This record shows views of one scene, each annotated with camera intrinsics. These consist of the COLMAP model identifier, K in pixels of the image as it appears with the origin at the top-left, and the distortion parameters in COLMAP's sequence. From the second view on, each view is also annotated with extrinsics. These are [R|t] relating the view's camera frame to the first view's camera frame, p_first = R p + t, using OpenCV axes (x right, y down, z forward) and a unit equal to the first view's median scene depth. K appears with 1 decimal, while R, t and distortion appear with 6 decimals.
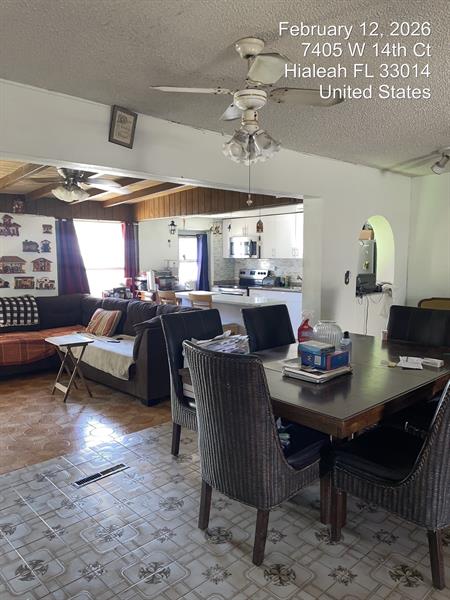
lens RADIAL K [[455.8, 0, 225.1], [0, 455.8, 303.3], [0, 0, 1]] dist [0.088846, -0.120430]
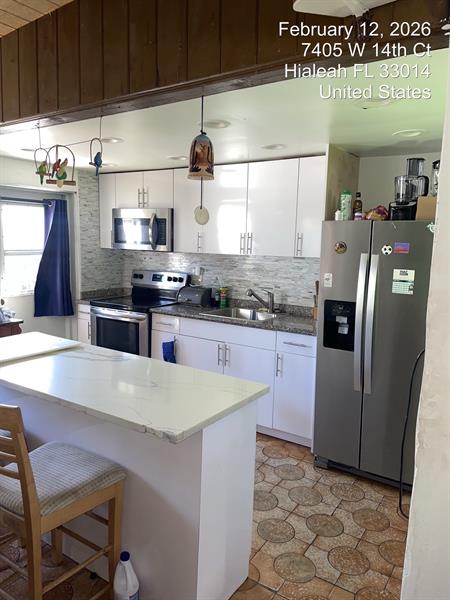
lens RADIAL K [[455.8, 0, 225.1], [0, 455.8, 303.3], [0, 0, 1]] dist [0.088846, -0.120430]
pose [[0.974094, -0.002783, 0.226125, 0.016730], [-0.004798, 0.999445, 0.032969, -0.056073], [-0.226091, -0.033200, 0.973540, 0.470063]]
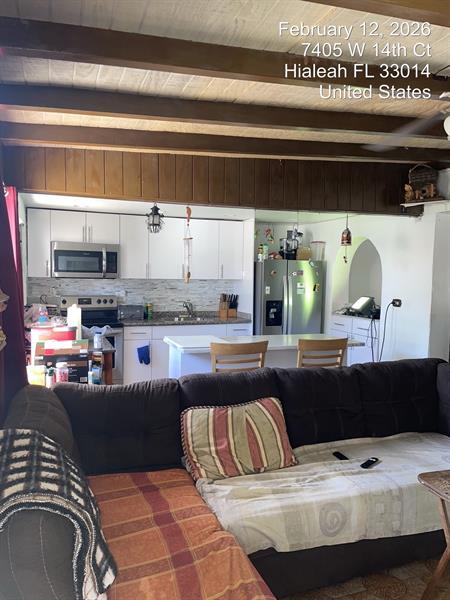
lens RADIAL K [[455.8, 0, 225.1], [0, 455.8, 303.3], [0, 0, 1]] dist [0.088846, -0.120430]
pose [[0.405694, -0.049097, 0.912689, -0.445778], [0.081902, 0.996492, 0.017199, -0.060489], [-0.910332, 0.067774, 0.408292, 0.583081]]
